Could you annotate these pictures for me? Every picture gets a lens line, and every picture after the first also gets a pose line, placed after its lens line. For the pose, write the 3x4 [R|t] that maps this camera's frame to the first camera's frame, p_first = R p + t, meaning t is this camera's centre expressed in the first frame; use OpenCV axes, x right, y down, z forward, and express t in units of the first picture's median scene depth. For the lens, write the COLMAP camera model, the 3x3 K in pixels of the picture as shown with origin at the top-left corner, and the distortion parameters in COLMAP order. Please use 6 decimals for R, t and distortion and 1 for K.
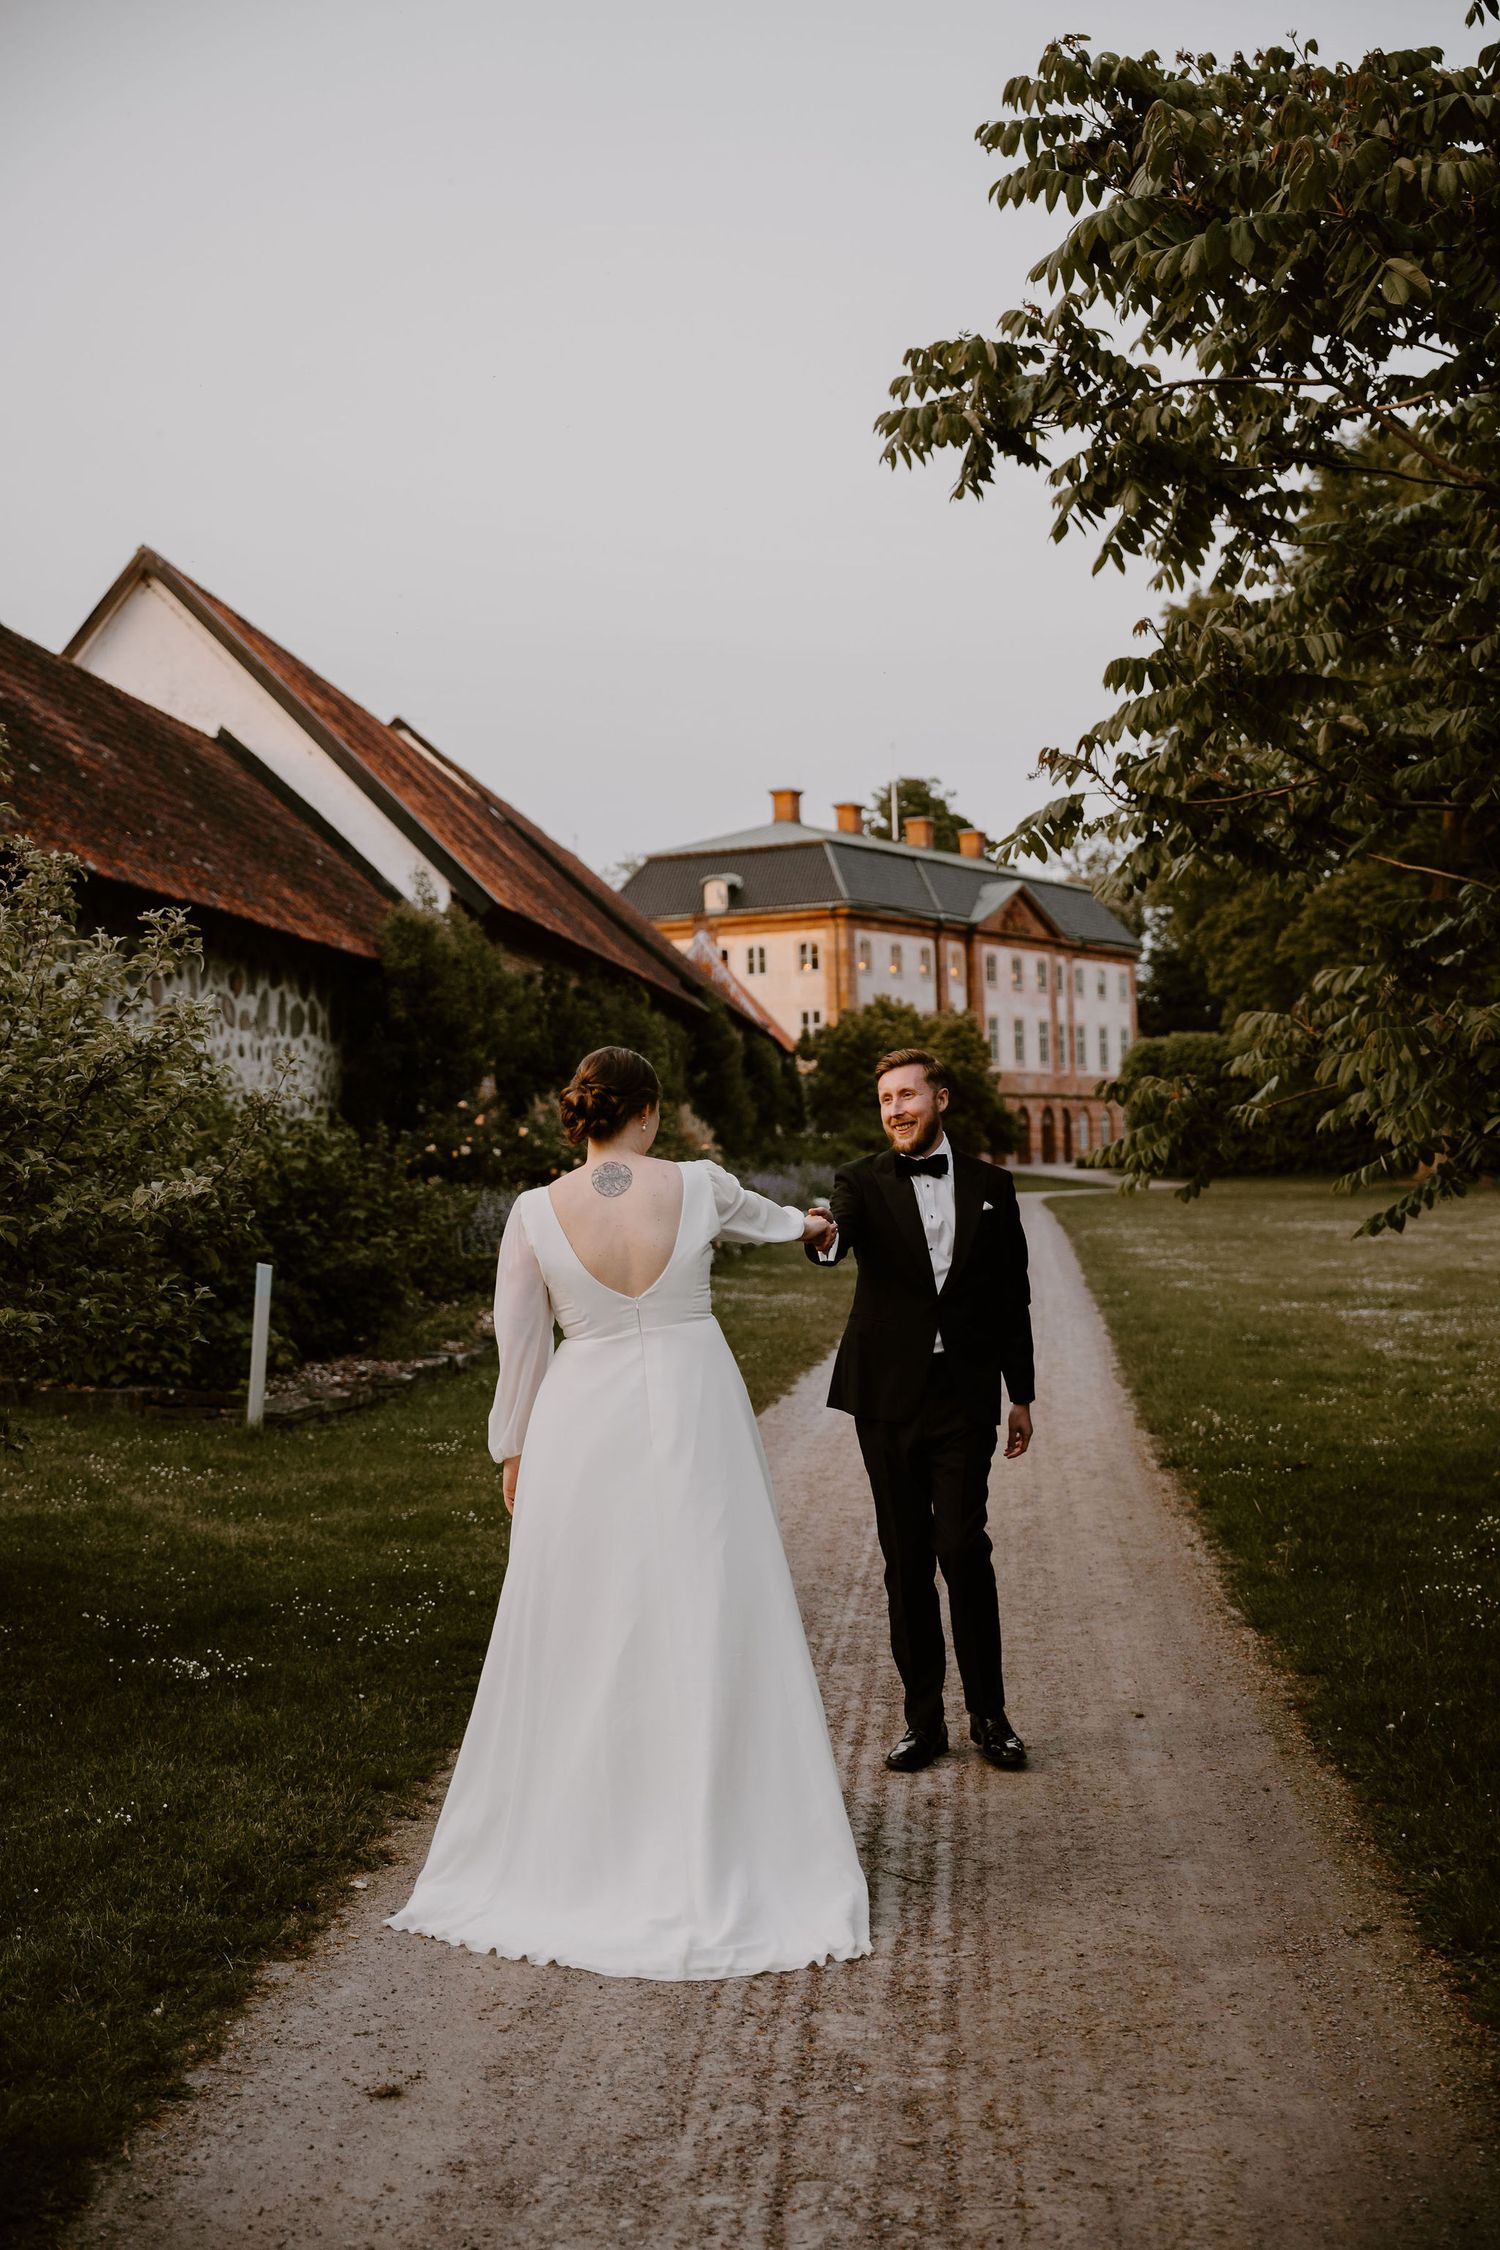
lens RADIAL K [[2811.5, 0, 748.5], [0, 2811.5, 1120.5], [0, 0, 1]] dist [0.005196, 0.000000]
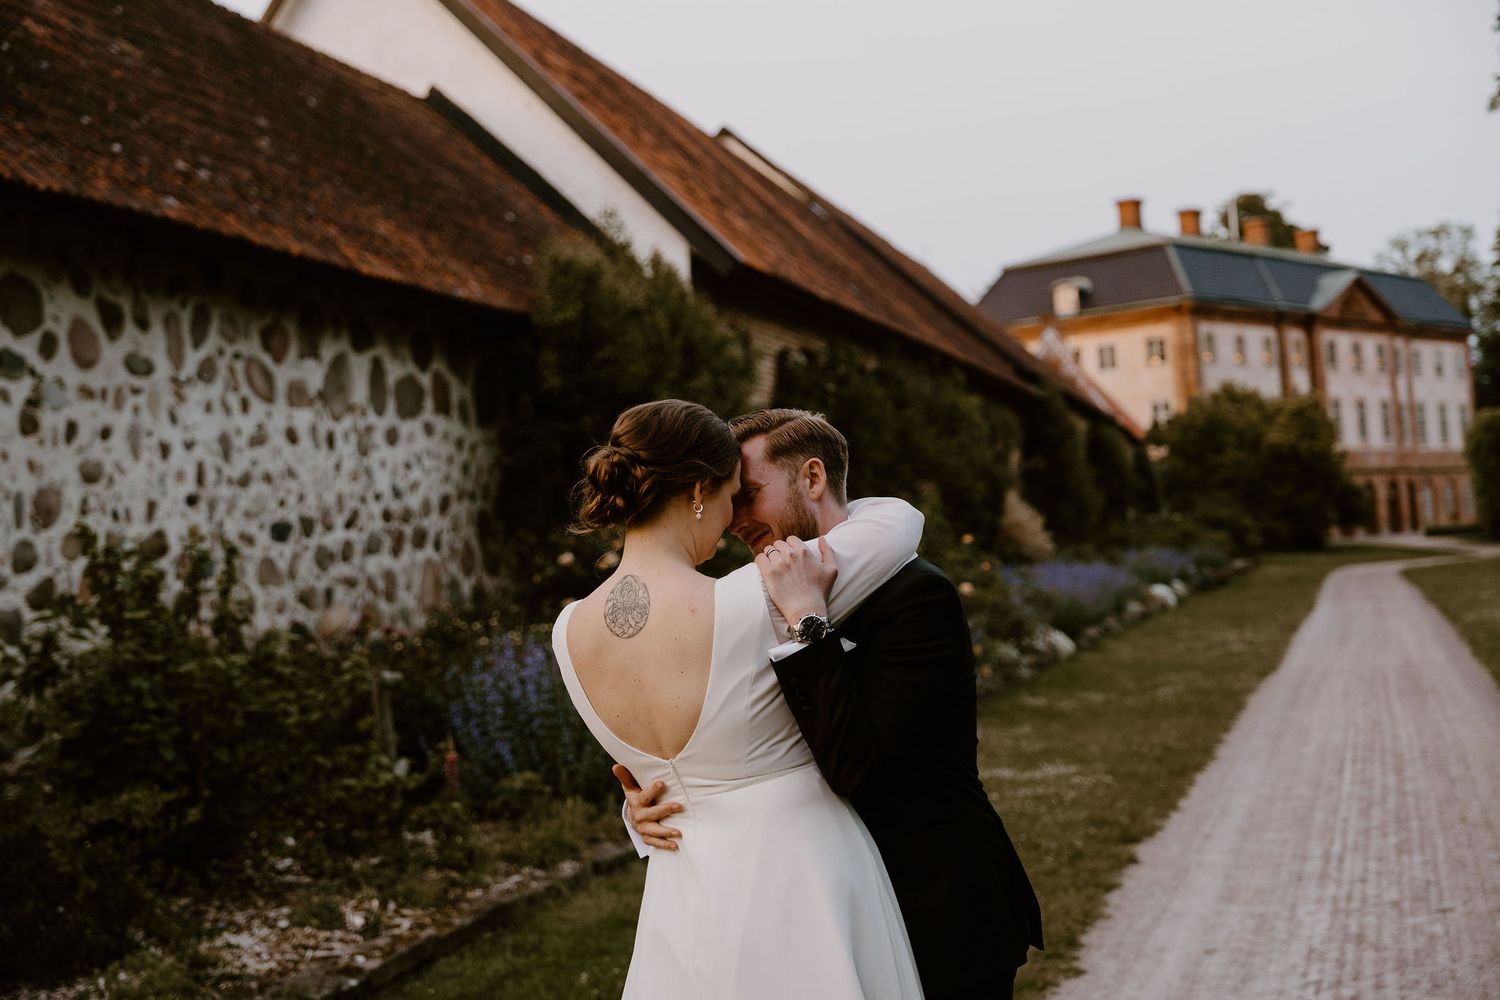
lens RADIAL K [[2284.0, 0, 752.7], [0, 2284.0, 504.3], [0, 0, 1]] dist [0.034691, 0.000000]
pose [[0.985588, -0.049402, -0.161790, 0.008089], [0.048446, 0.998777, -0.009854, 0.001139], [0.162079, 0.001874, 0.986776, 0.117435]]
